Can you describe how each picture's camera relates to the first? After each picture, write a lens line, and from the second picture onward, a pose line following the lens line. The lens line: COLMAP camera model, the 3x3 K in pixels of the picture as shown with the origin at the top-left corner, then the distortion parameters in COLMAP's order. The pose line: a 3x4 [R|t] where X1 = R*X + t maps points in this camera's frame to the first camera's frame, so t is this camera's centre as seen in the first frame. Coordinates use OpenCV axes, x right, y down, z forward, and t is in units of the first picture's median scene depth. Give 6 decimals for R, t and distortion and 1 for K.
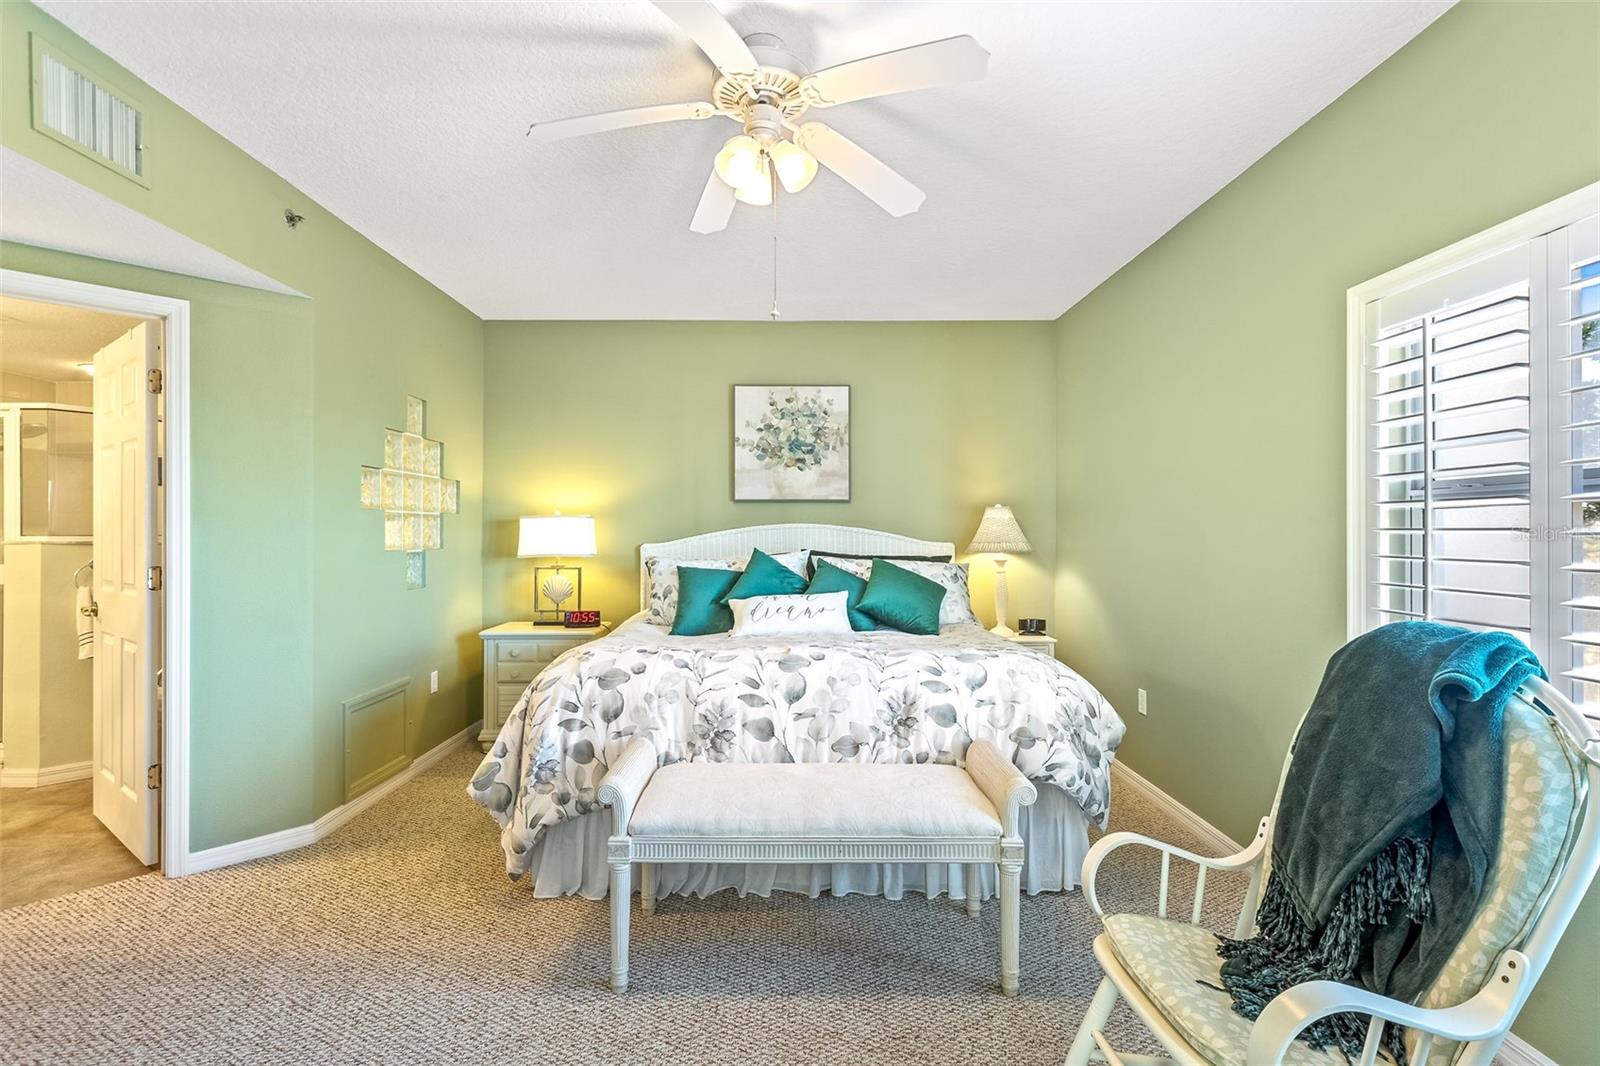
lens RADIAL K [[733.7, 0, 774.8], [0, 733.7, 528.9], [0, 0, 1]] dist [-0.010889, 0.000368]
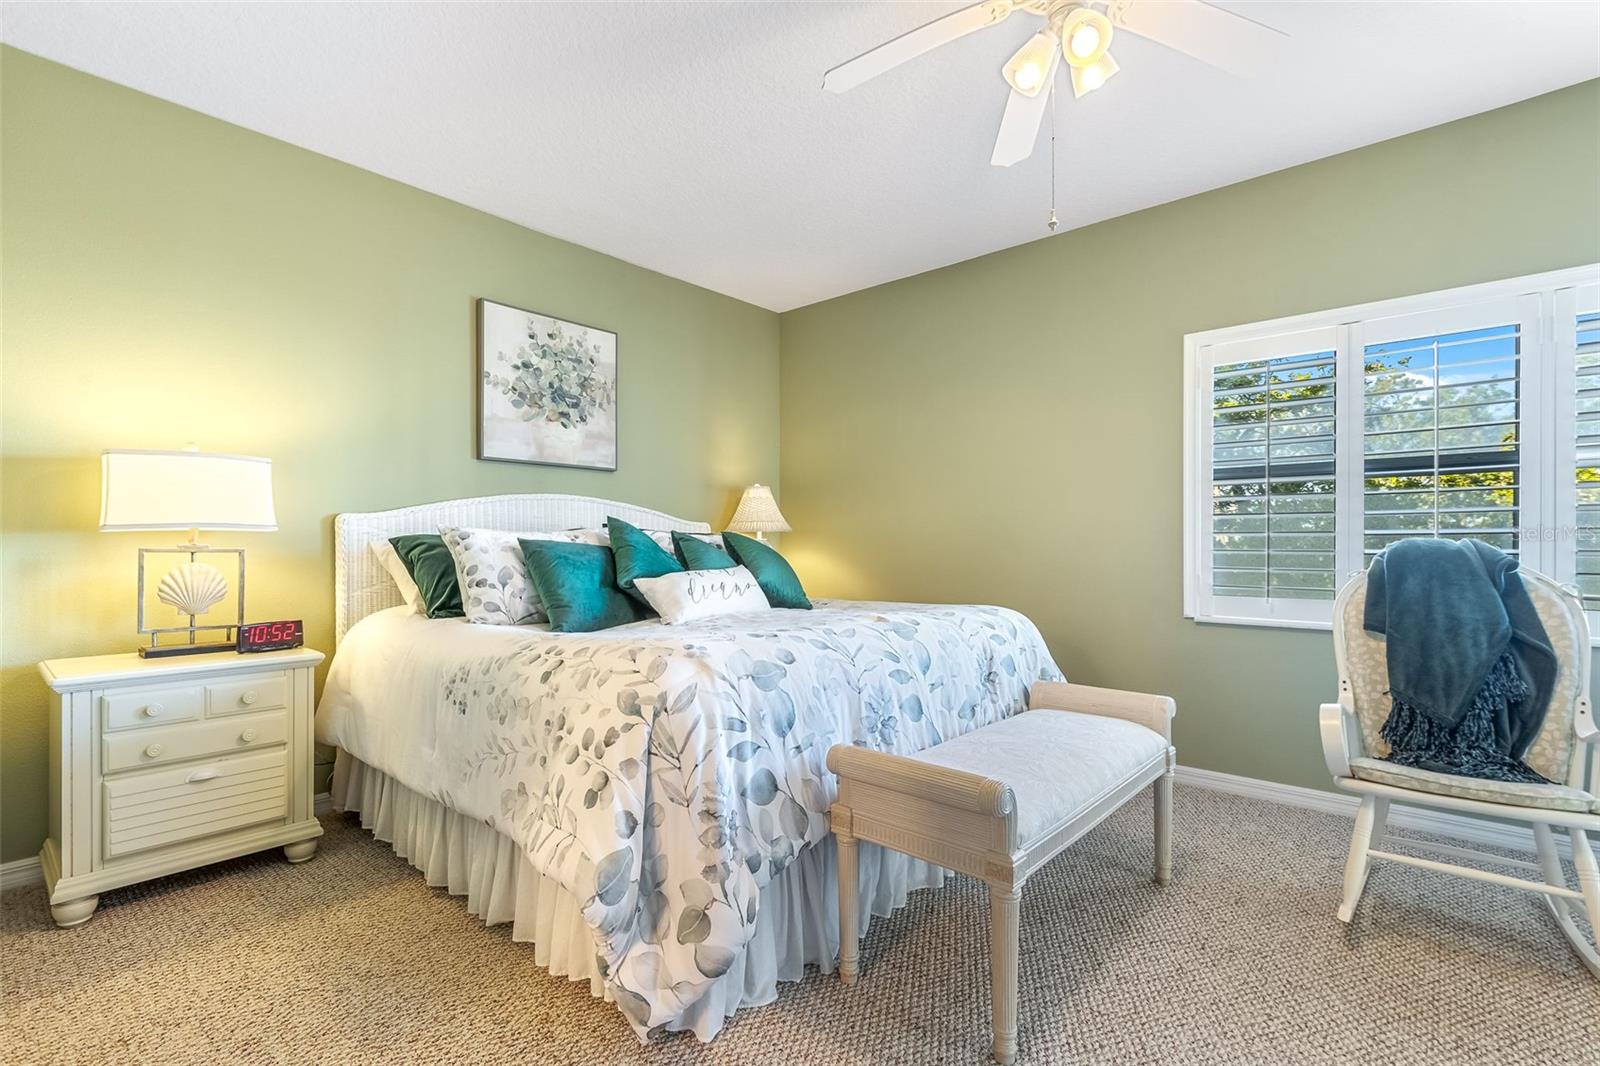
lens RADIAL K [[733.7, 0, 797.7], [0, 733.7, 543.3], [0, 0, 1]] dist [-0.010889, 0.000368]
pose [[0.667786, 0.002518, 0.744349, -0.387068], [-0.005230, 0.999985, 0.001309, 0.043525], [-0.744335, -0.004767, 0.667790, 0.281881]]
